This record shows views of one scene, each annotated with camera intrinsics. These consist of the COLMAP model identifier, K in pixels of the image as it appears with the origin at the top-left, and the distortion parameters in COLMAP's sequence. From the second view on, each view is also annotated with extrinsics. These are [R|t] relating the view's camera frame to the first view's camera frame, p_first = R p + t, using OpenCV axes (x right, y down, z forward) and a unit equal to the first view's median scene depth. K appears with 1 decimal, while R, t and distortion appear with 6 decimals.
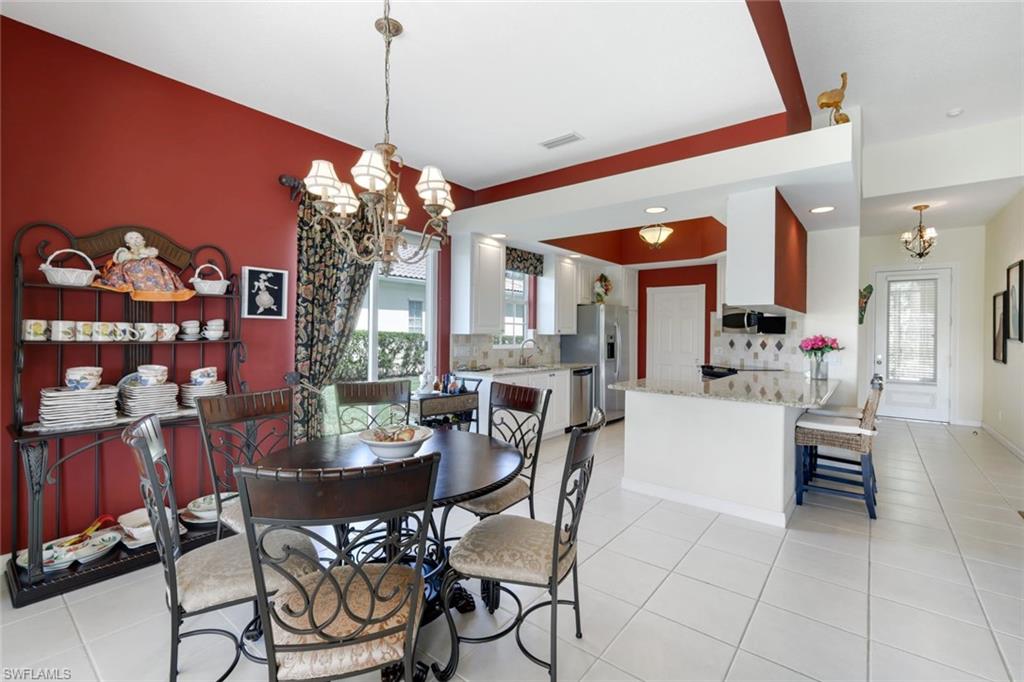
lens RADIAL K [[447.6, 0, 522.1], [0, 447.6, 333.7], [0, 0, 1]] dist [0.002210, 0.000337]
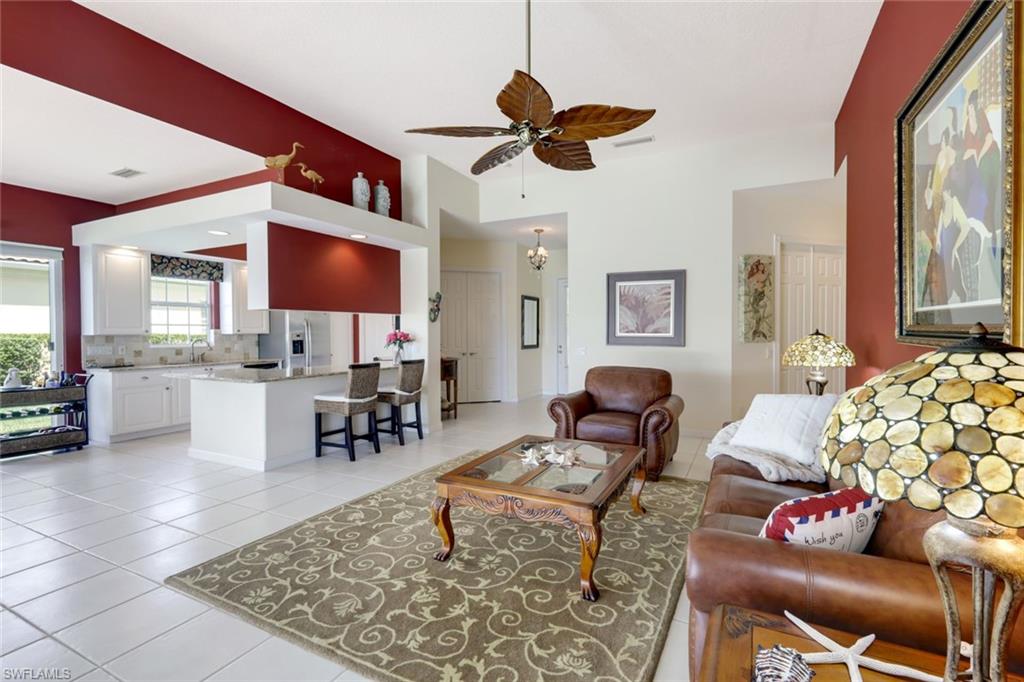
lens RADIAL K [[449.1, 0, 509.0], [0, 449.1, 333.7], [0, 0, 1]] dist [0.001921, -0.000063]
pose [[0.978523, -0.016962, 0.205440, 0.532309], [0.016687, 0.999856, 0.003069, 0.009846], [-0.205462, 0.000425, 0.978665, -0.250373]]
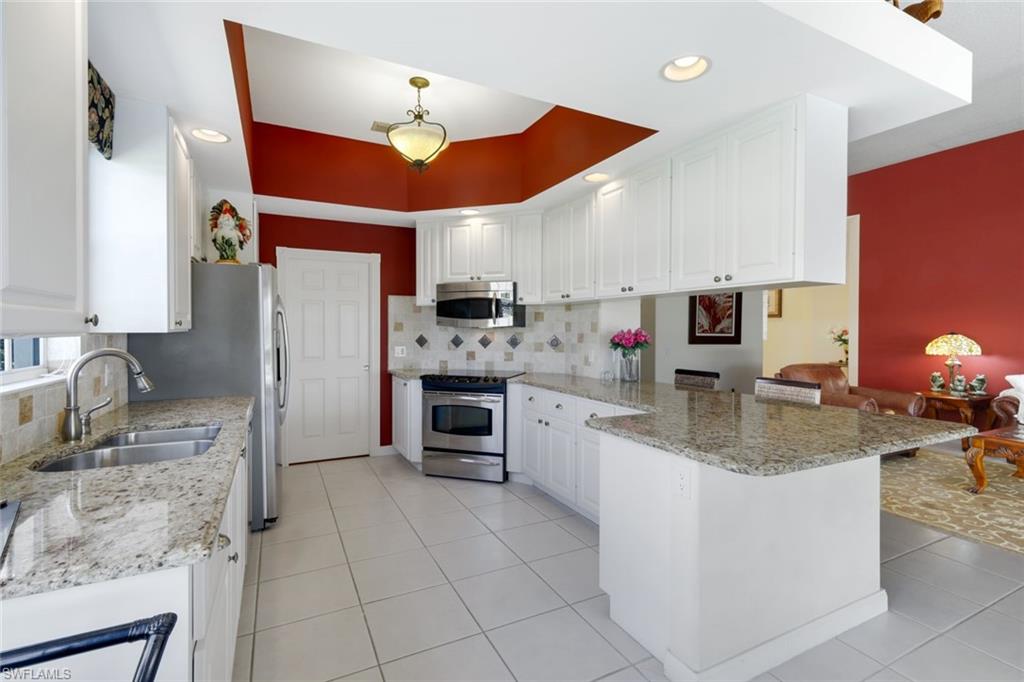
lens RADIAL K [[449.1, 0, 509.0], [0, 449.1, 333.7], [0, 0, 1]] dist [0.001921, -0.000063]
pose [[0.438184, -0.018945, 0.898685, -0.144828], [0.005384, 0.999815, 0.018452, -0.002303], [-0.898869, -0.003247, 0.438205, 0.642620]]
